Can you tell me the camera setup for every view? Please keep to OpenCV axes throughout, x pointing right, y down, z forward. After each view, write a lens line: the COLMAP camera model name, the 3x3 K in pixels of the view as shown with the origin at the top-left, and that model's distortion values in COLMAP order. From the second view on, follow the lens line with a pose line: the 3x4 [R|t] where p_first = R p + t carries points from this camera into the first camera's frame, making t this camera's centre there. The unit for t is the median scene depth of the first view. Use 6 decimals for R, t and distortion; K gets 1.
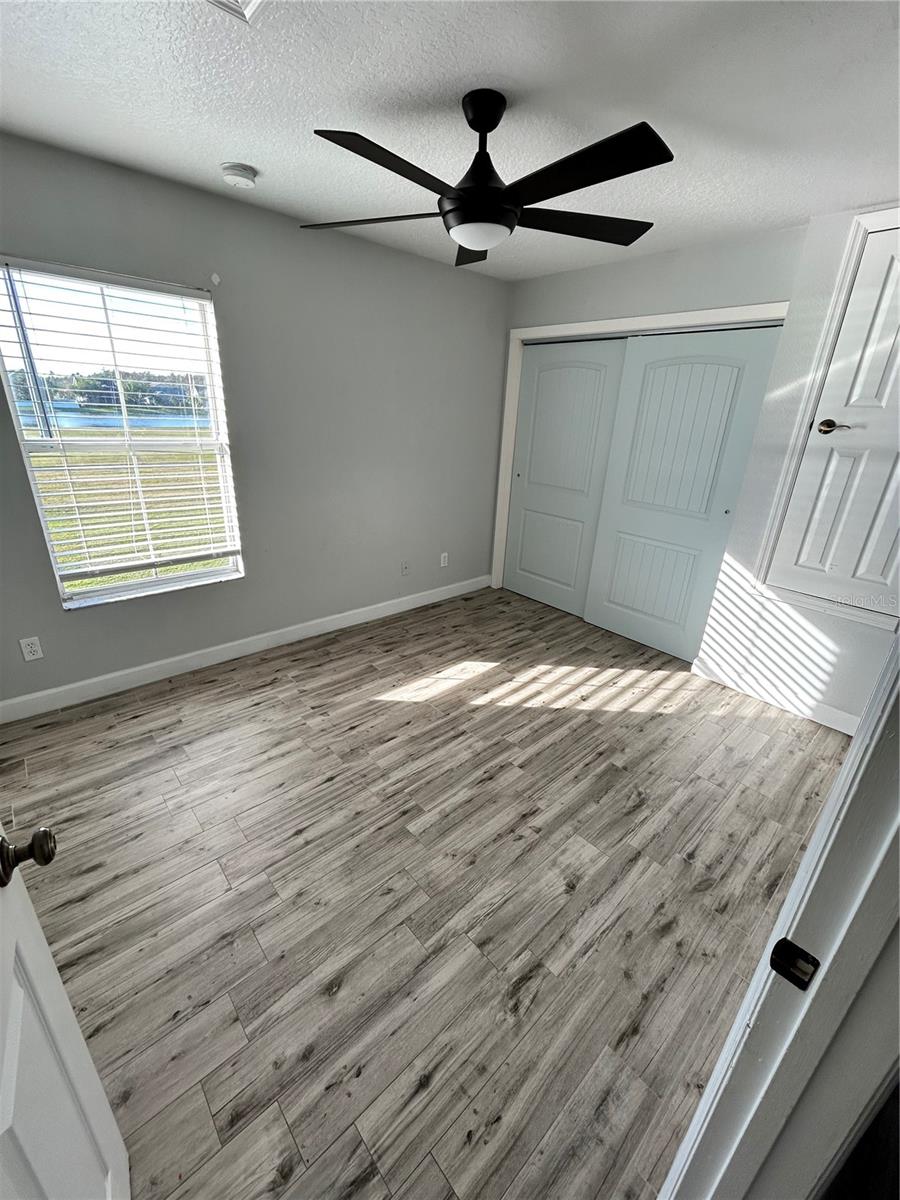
lens RADIAL K [[487.1, 0, 452.3], [0, 487.1, 598.7], [0, 0, 1]] dist [0.000987, 0.000548]
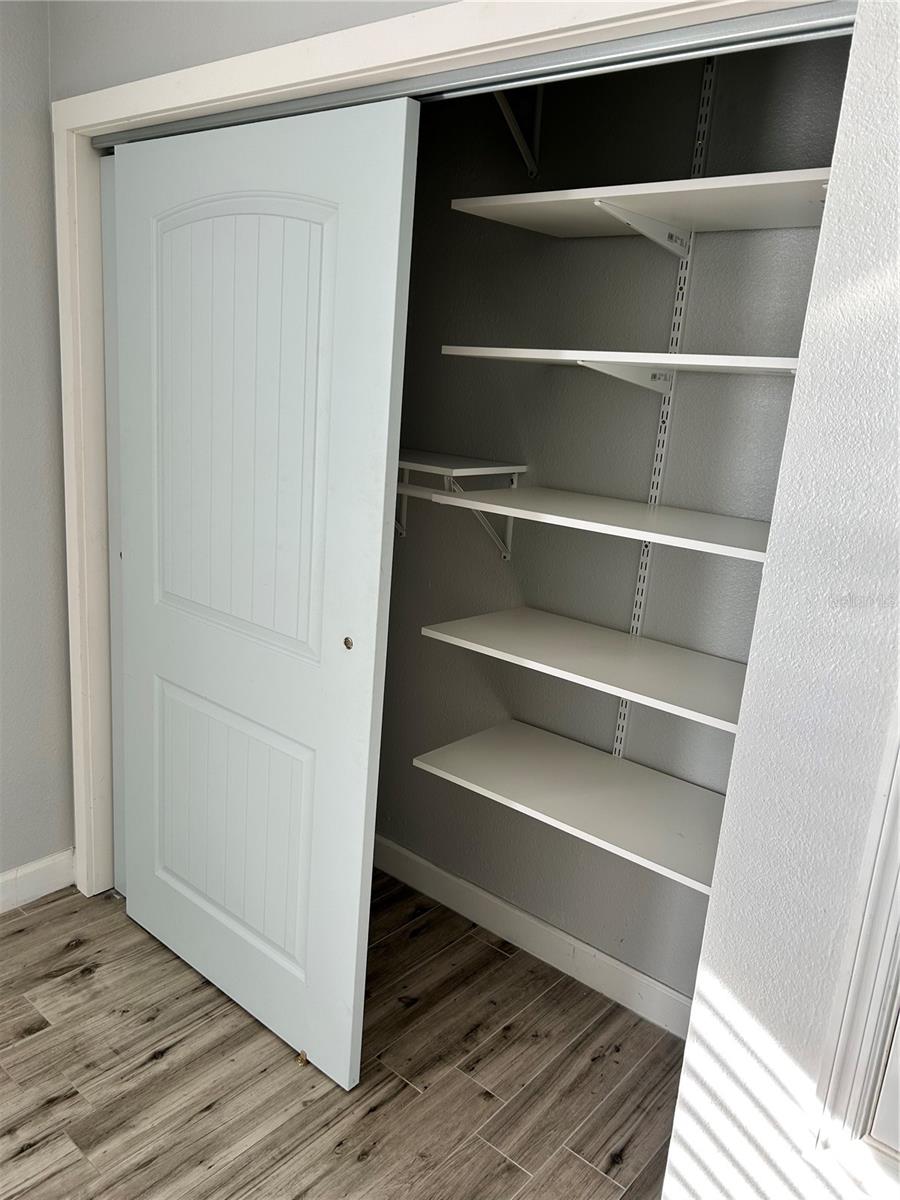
lens RADIAL K [[915.7, 0, 450.0], [0, 915.7, 600.0], [0, 0, 1]] dist [-0.007121, -0.009306]
pose [[0.991084, -0.003082, 0.133204, 0.434390], [0.018367, 0.993348, -0.113678, -0.248709], [-0.131967, 0.115111, 0.984548, 0.642624]]
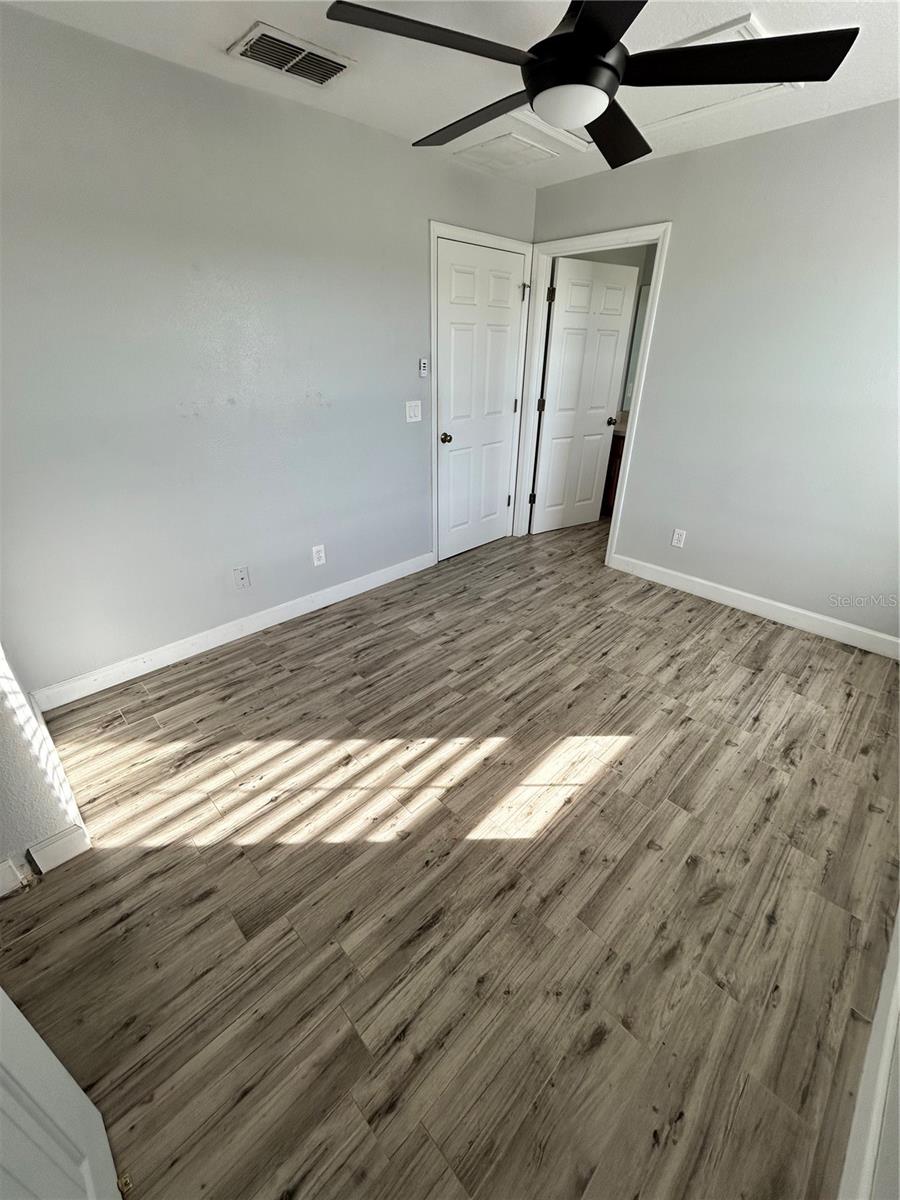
lens RADIAL K [[487.1, 0, 452.3], [0, 487.1, 598.7], [0, 0, 1]] dist [0.000987, 0.000548]
pose [[-0.997699, -0.024892, -0.063071, 0.188251], [-0.063847, 0.658039, 0.750272, -0.537641], [0.022828, 0.752572, -0.658114, 1.435754]]
